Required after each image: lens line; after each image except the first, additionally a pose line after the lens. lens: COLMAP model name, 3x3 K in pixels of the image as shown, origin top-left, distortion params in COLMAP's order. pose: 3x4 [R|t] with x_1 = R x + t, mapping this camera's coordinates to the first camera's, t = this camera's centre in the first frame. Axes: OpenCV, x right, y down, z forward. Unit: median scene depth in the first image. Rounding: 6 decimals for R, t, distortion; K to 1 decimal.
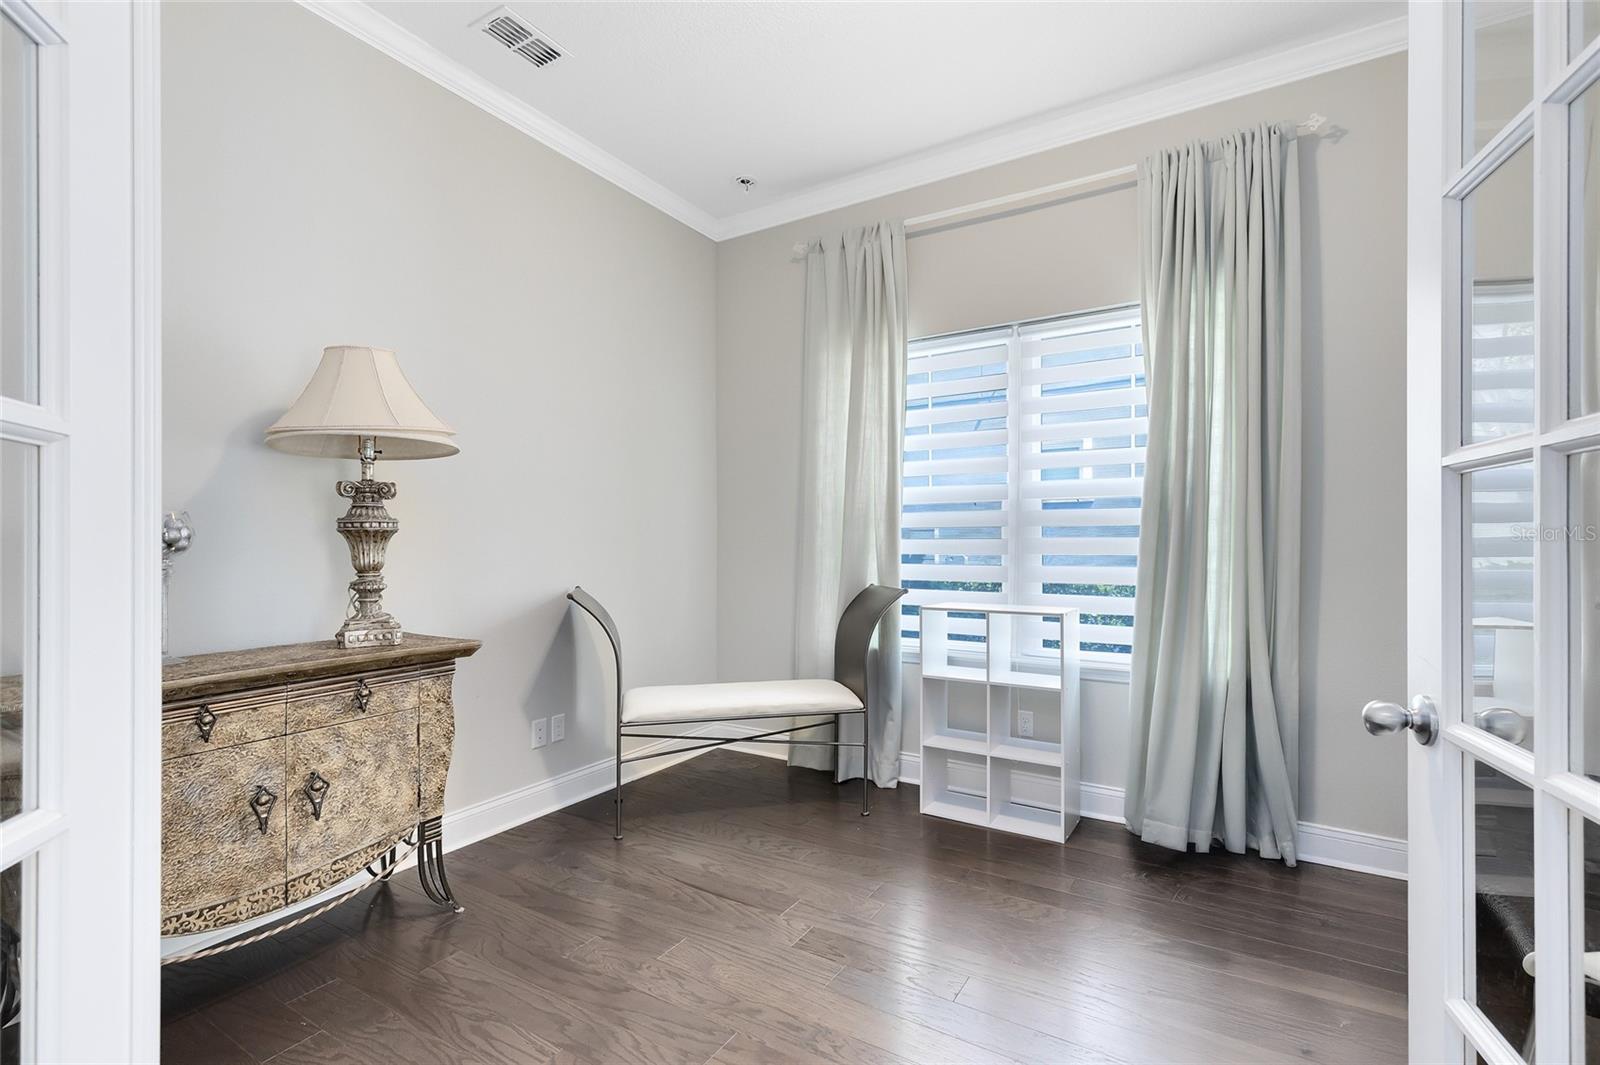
lens RADIAL K [[726.3, 0, 796.3], [0, 726.3, 537.3], [0, 0, 1]] dist [-0.001474, 0.003003]
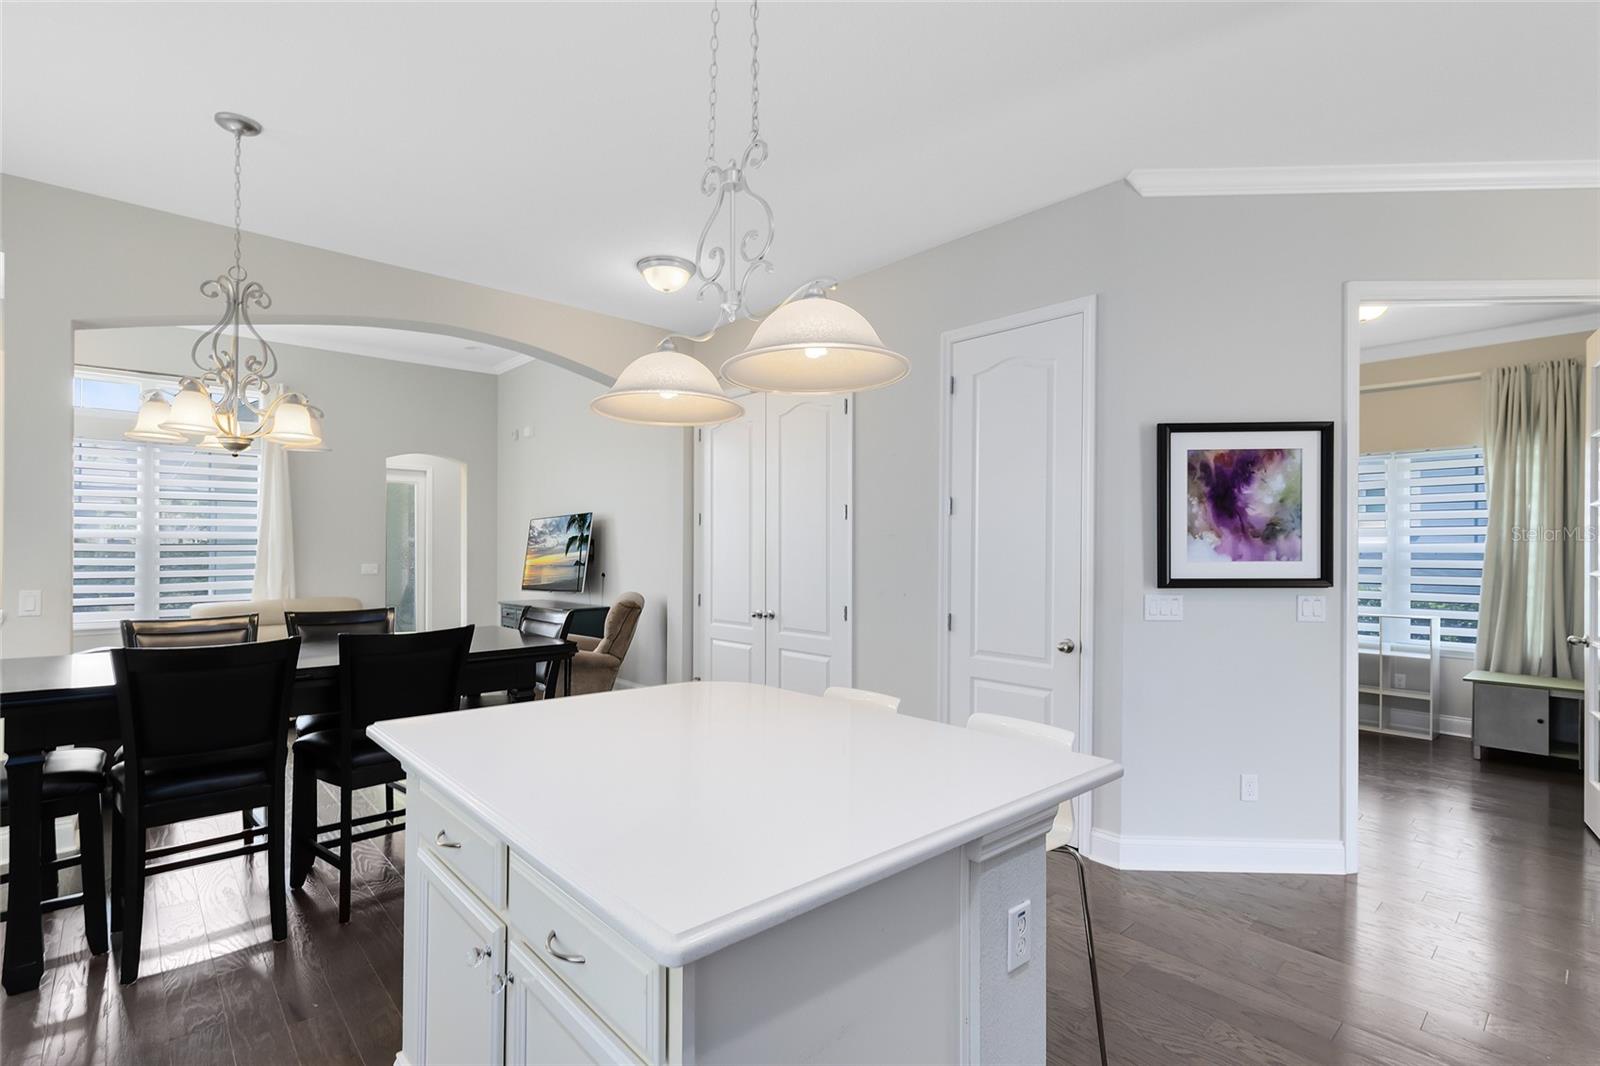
lens RADIAL K [[726.3, 0, 812.2], [0, 726.3, 543.1], [0, 0, 1]] dist [-0.001474, 0.003003]
pose [[0.960203, 0.005462, -0.279251, -0.779250], [-0.006751, 0.999971, -0.003655, -0.086786], [0.279223, 0.005395, 0.960211, -1.505313]]
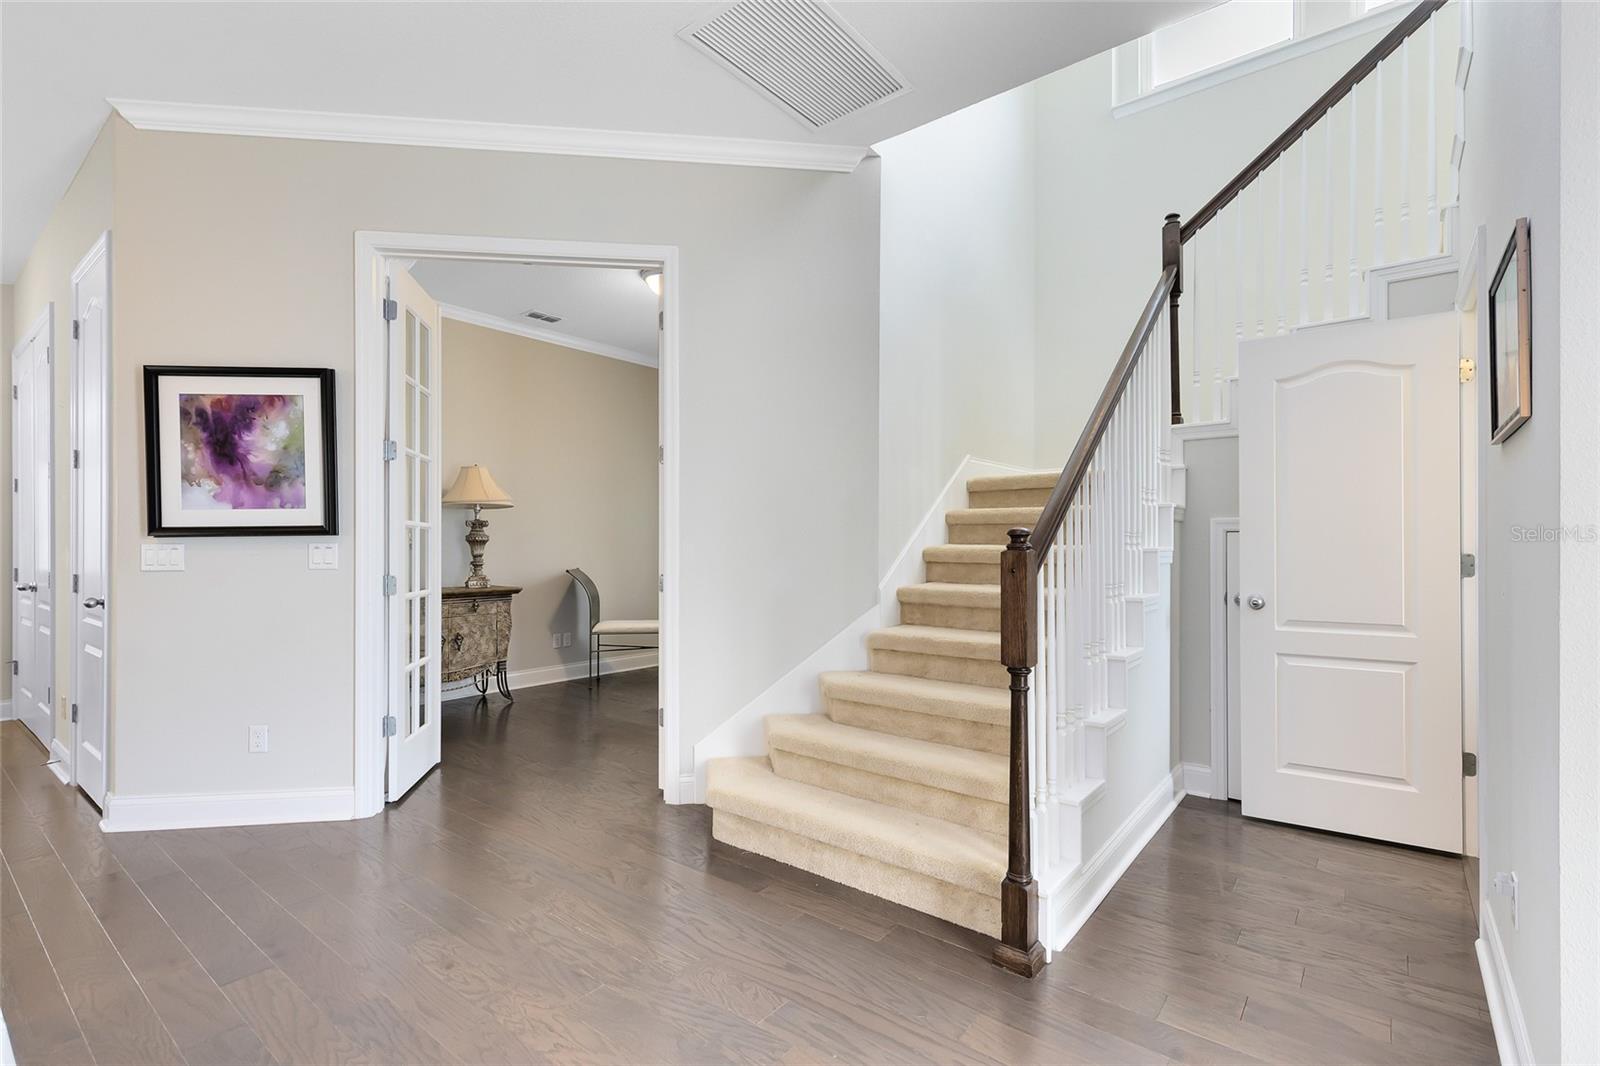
lens RADIAL K [[726.3, 0, 786.0], [0, 726.3, 537.2], [0, 0, 1]] dist [-0.001474, 0.003003]
pose [[0.992412, -0.000592, -0.122957, 0.684058], [0.000249, 0.999996, -0.002807, -0.011497], [0.122958, 0.002755, 0.992408, -1.196090]]
